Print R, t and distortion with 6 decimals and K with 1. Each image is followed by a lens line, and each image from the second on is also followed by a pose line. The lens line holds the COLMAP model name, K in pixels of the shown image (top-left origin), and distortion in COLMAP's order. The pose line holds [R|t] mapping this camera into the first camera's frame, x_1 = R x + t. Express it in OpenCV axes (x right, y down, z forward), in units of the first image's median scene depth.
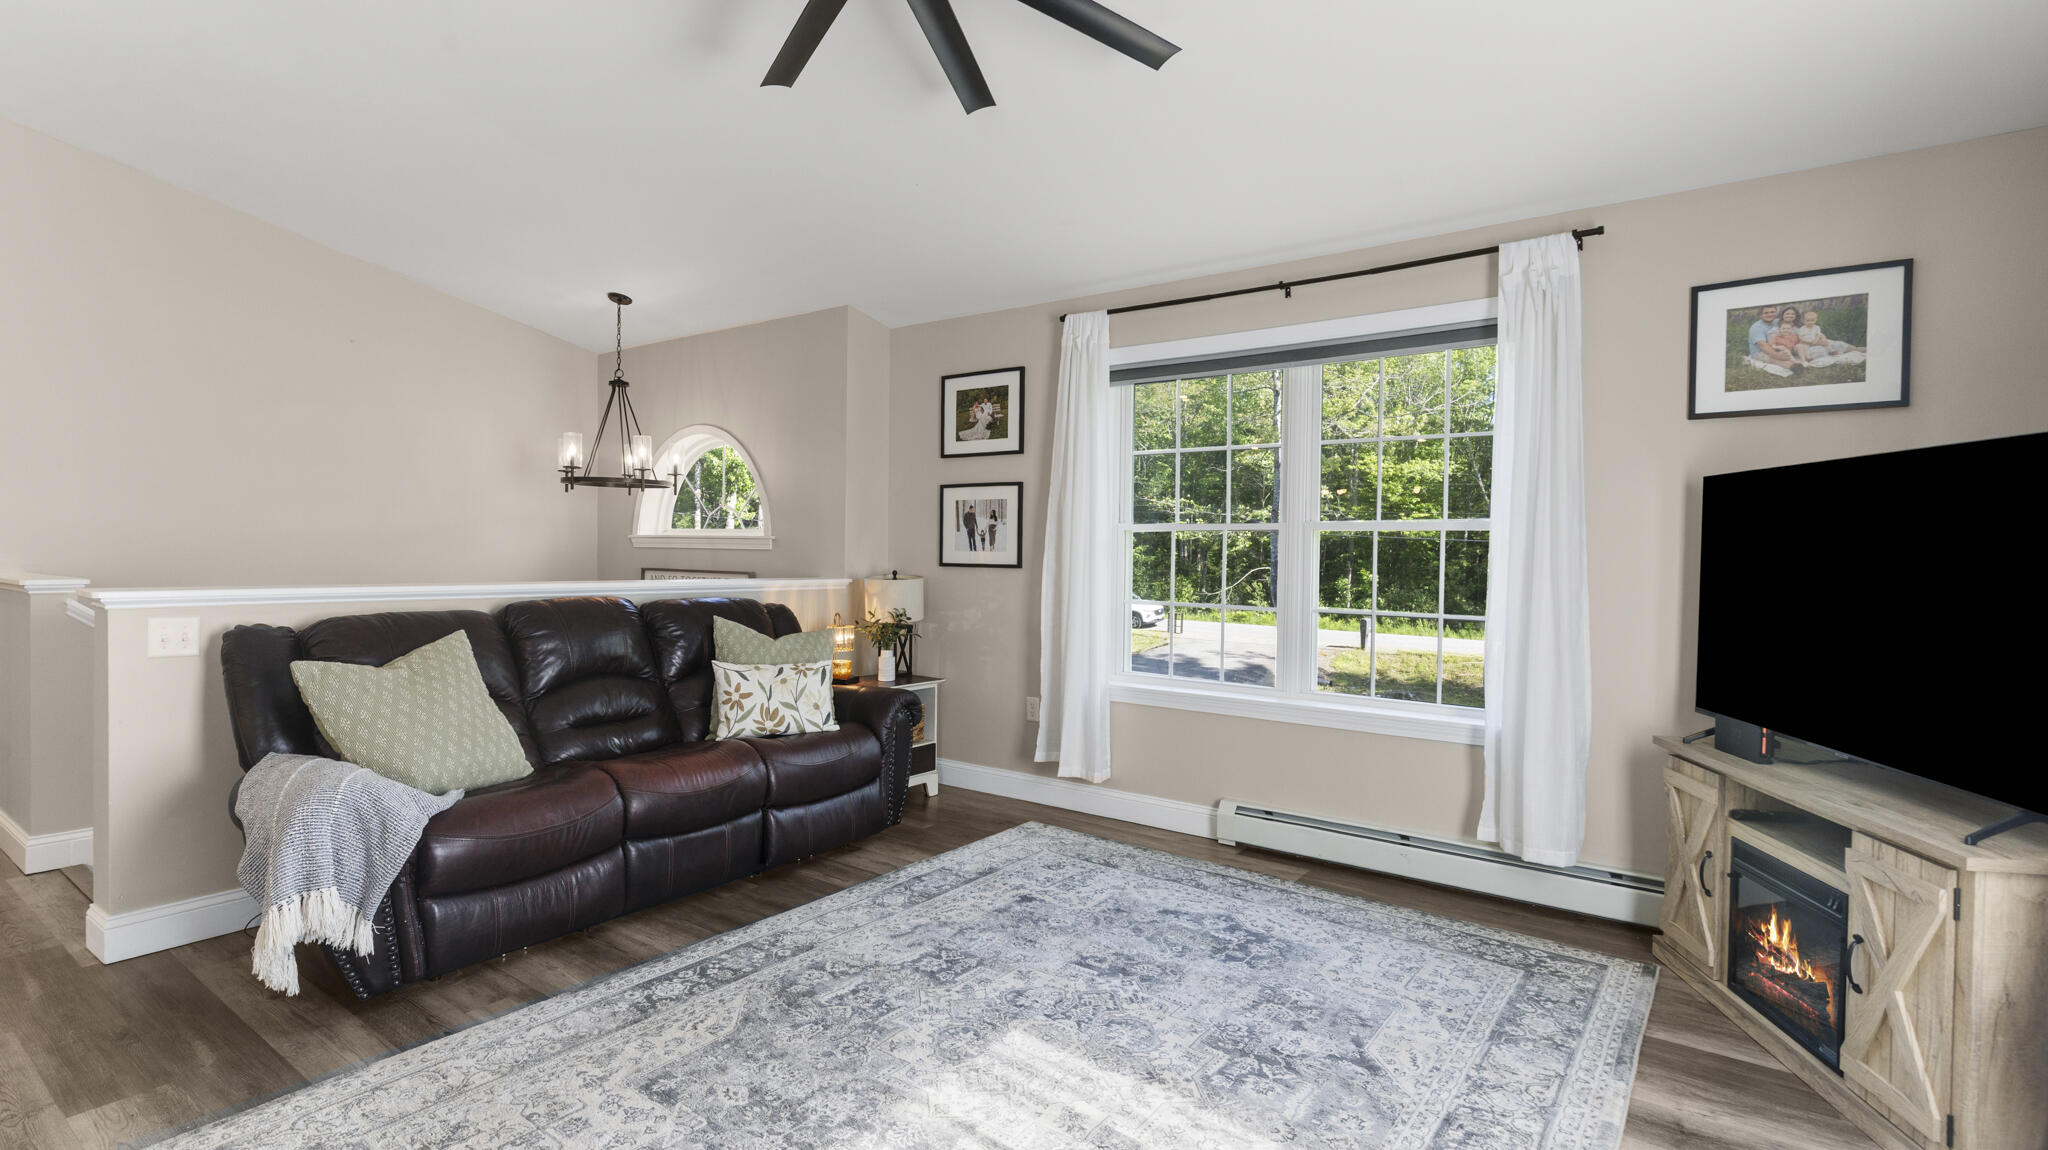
lens RADIAL K [[948.5, 0, 1024.0], [0, 948.5, 575.0], [0, 0, 1]] dist [0.001098, -0.000071]
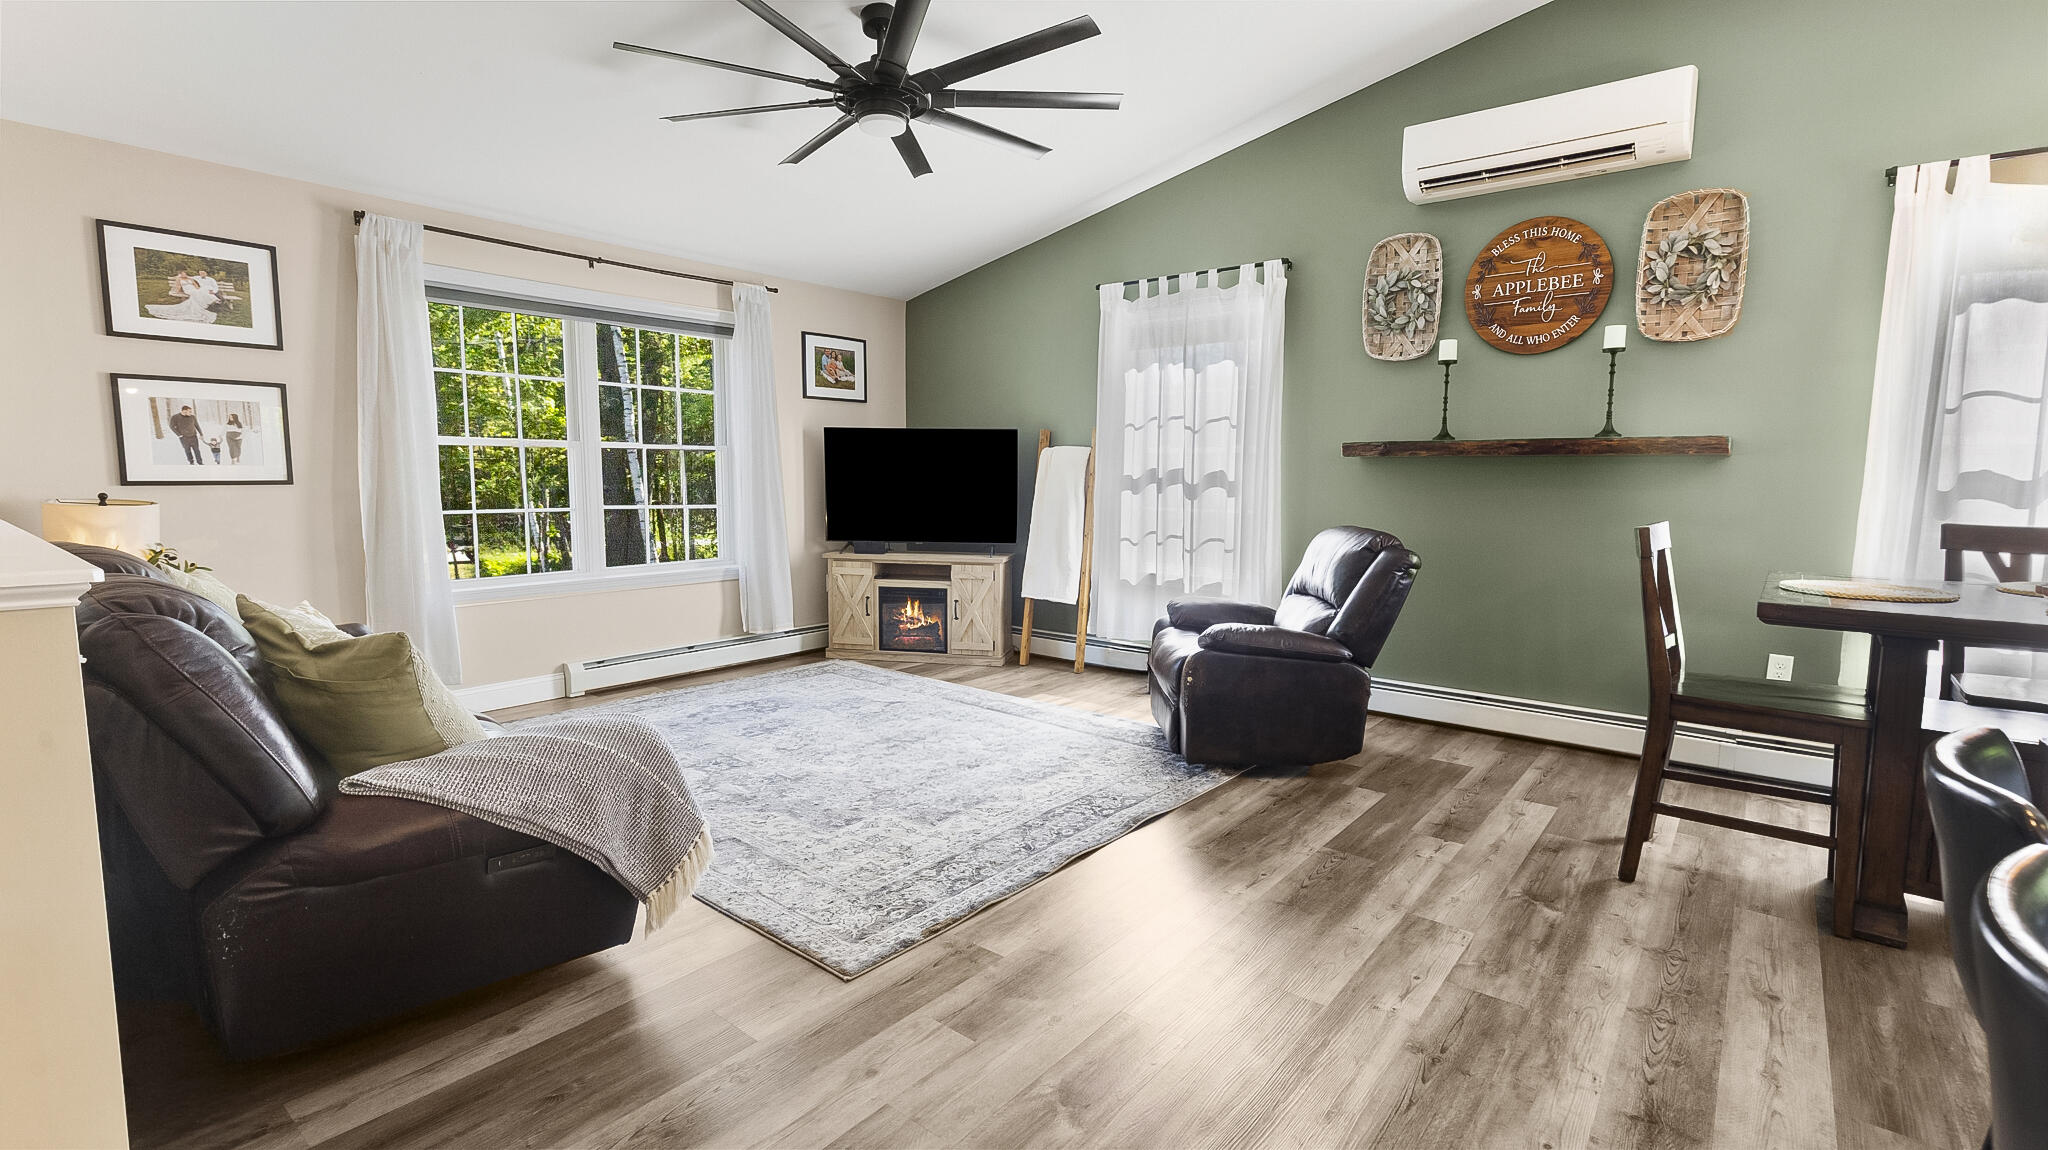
lens RADIAL K [[922.5, 0, 1024.0], [0, 922.5, 575.0], [0, 0, 1]] dist [-0.000403, -0.000244]
pose [[0.049701, -0.124774, 0.990940, -0.856108], [0.019558, 0.992097, 0.123938, -0.017021], [-0.998573, 0.013221, 0.051748, 0.297256]]
